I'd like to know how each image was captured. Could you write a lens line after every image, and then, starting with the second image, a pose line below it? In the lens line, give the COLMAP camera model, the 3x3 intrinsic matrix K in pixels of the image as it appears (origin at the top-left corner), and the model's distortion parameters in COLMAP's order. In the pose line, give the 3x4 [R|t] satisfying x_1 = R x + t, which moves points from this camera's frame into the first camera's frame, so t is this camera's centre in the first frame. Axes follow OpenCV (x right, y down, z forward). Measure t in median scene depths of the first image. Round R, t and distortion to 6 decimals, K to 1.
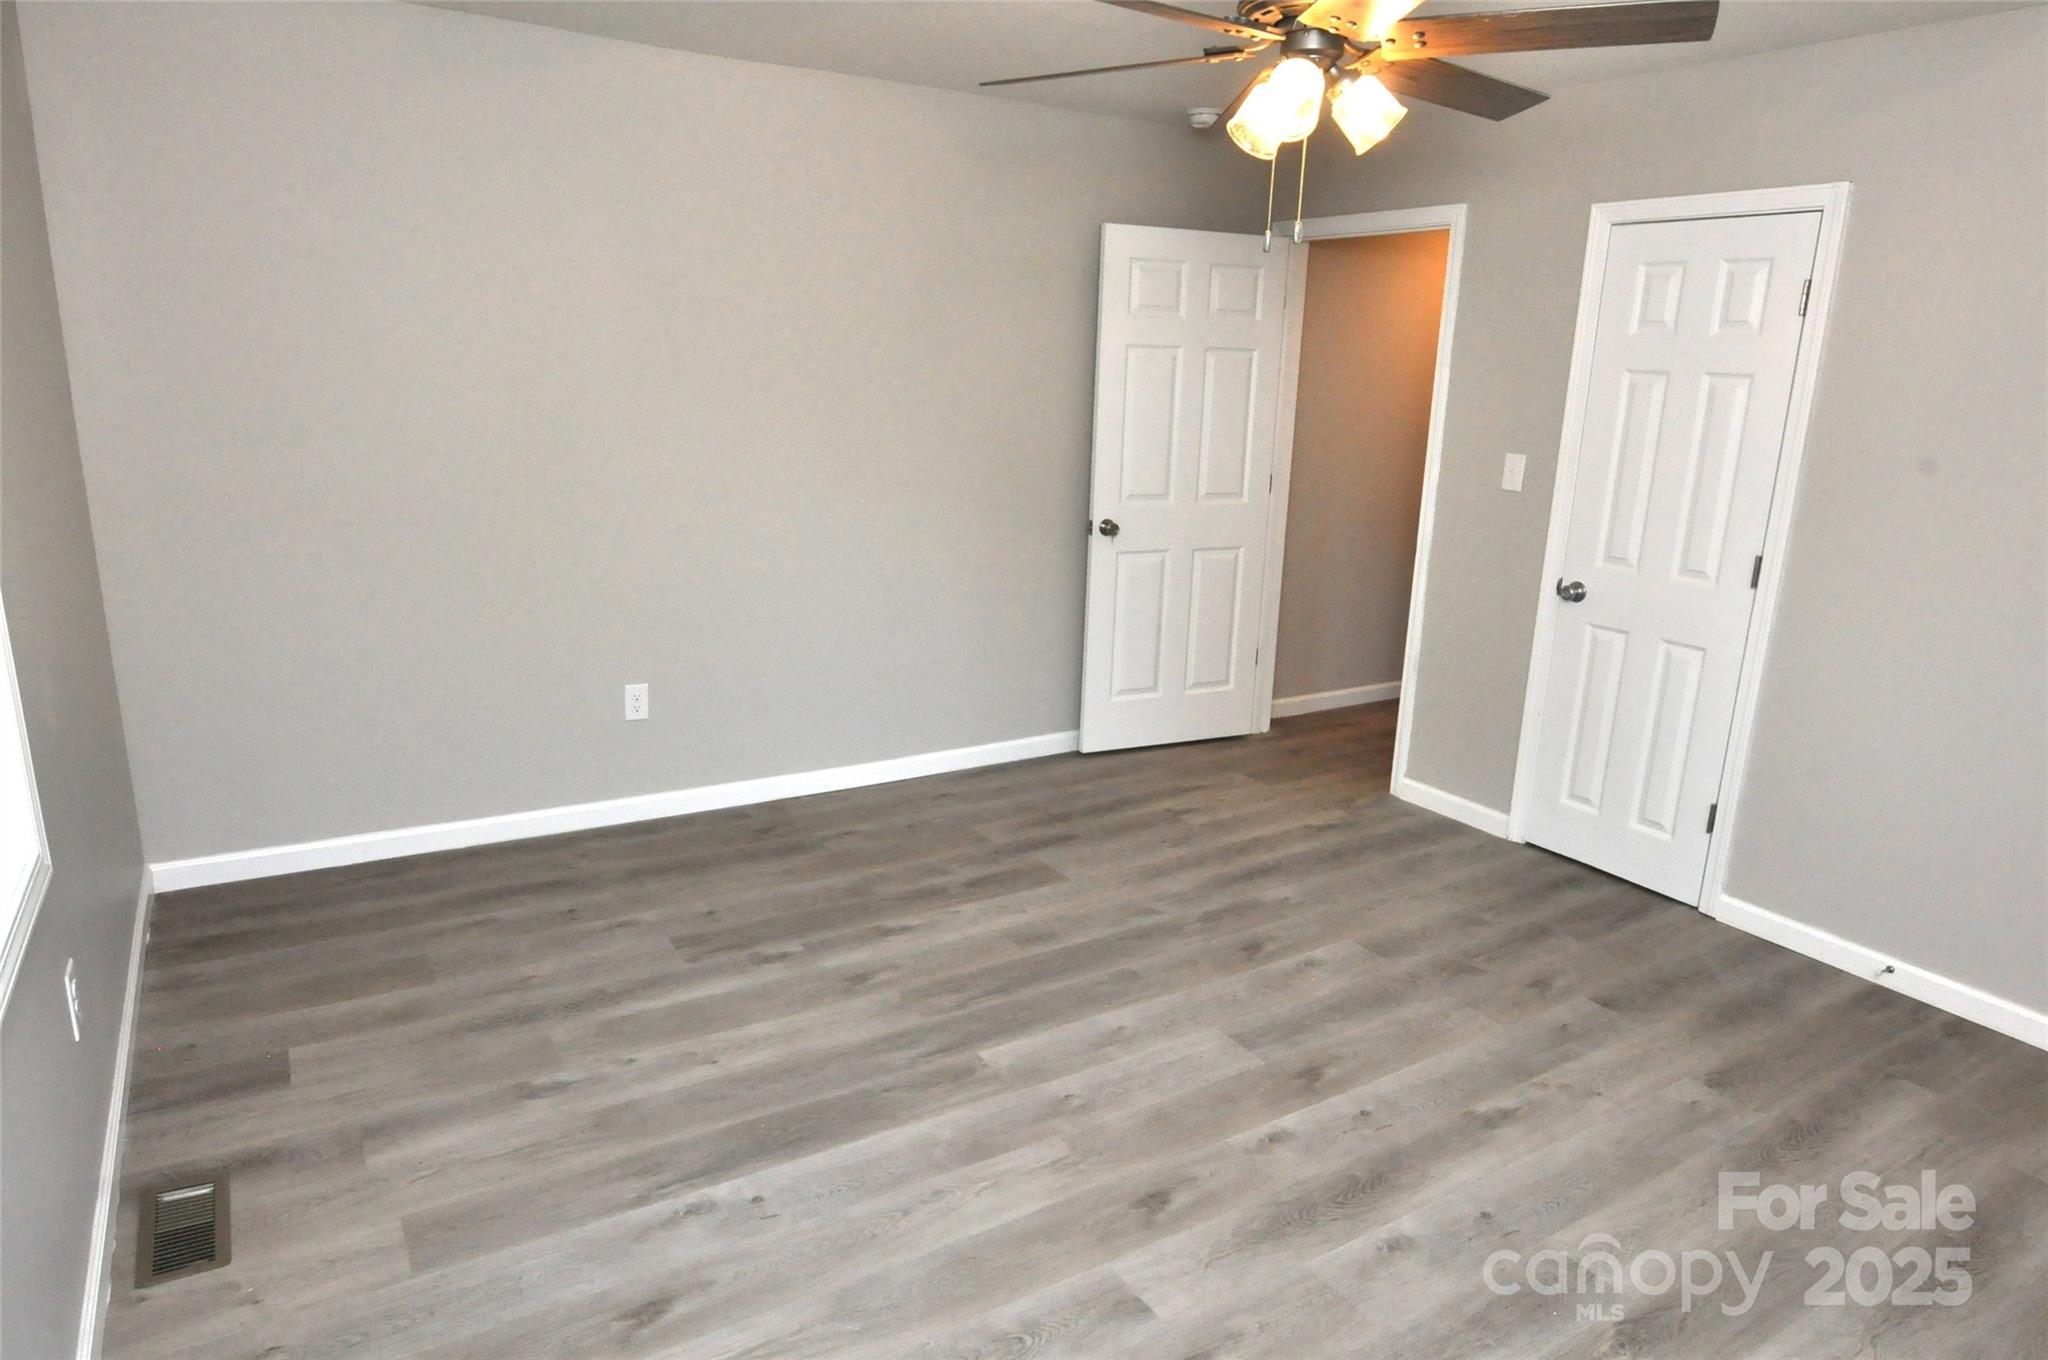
lens RADIAL K [[1248.0, 0, 1024.0], [0, 1248.0, 680.0], [0, 0, 1]] dist [-0.005429, -0.002712]
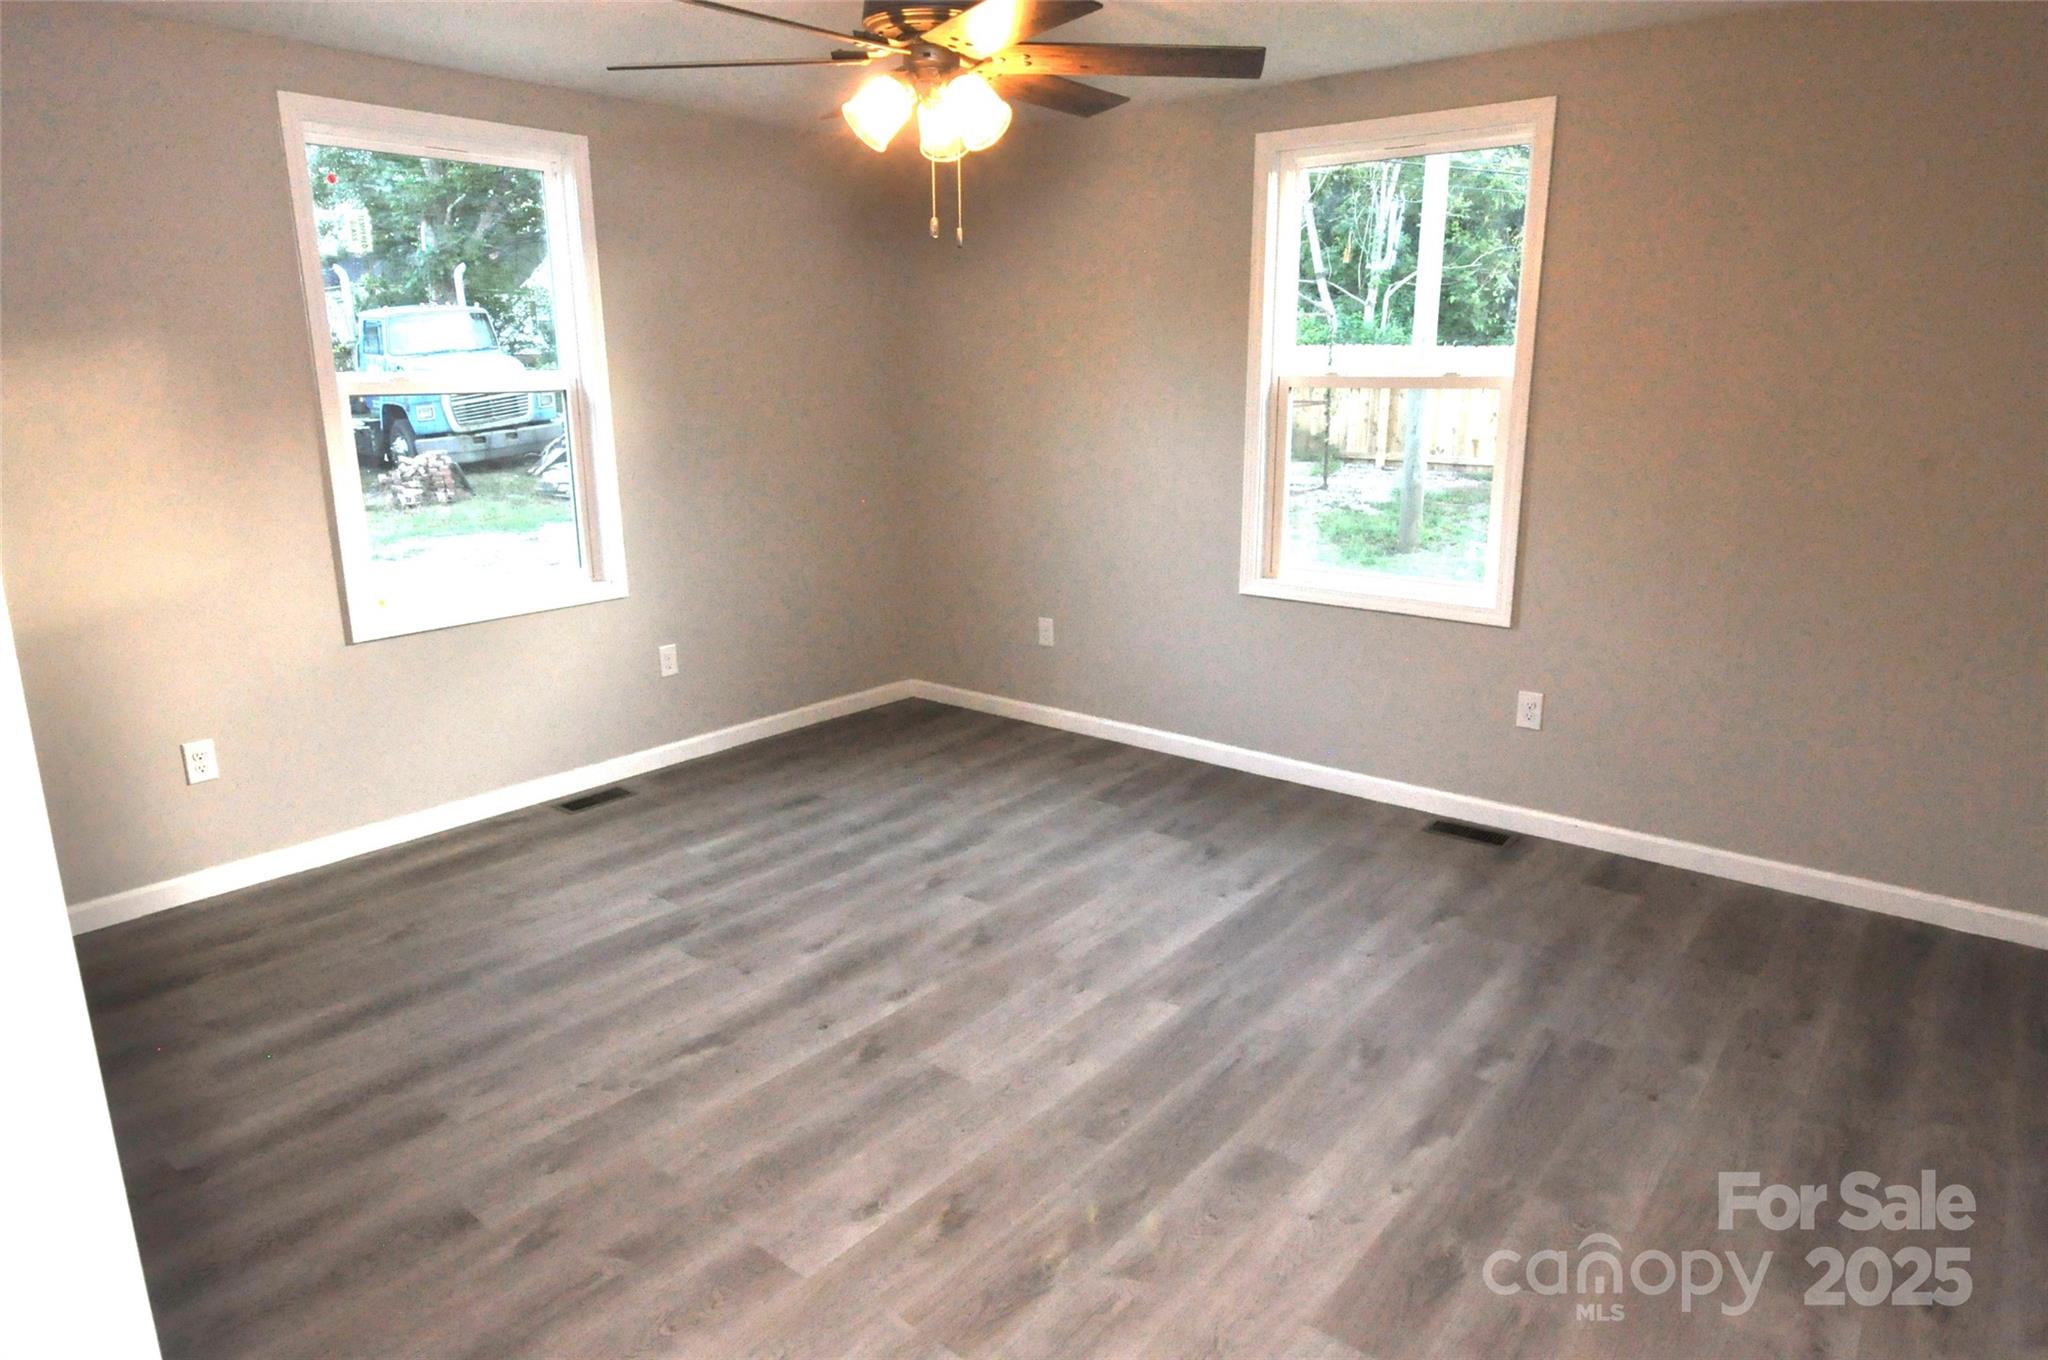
lens RADIAL K [[1248.0, 0, 1024.0], [0, 1248.0, 680.0], [0, 0, 1]] dist [-0.005429, -0.002712]
pose [[-0.947320, 0.049479, -0.316445, 0.385628], [-0.107778, 0.881135, 0.460419, -0.393567], [0.301612, 0.470270, -0.829383, 1.599047]]
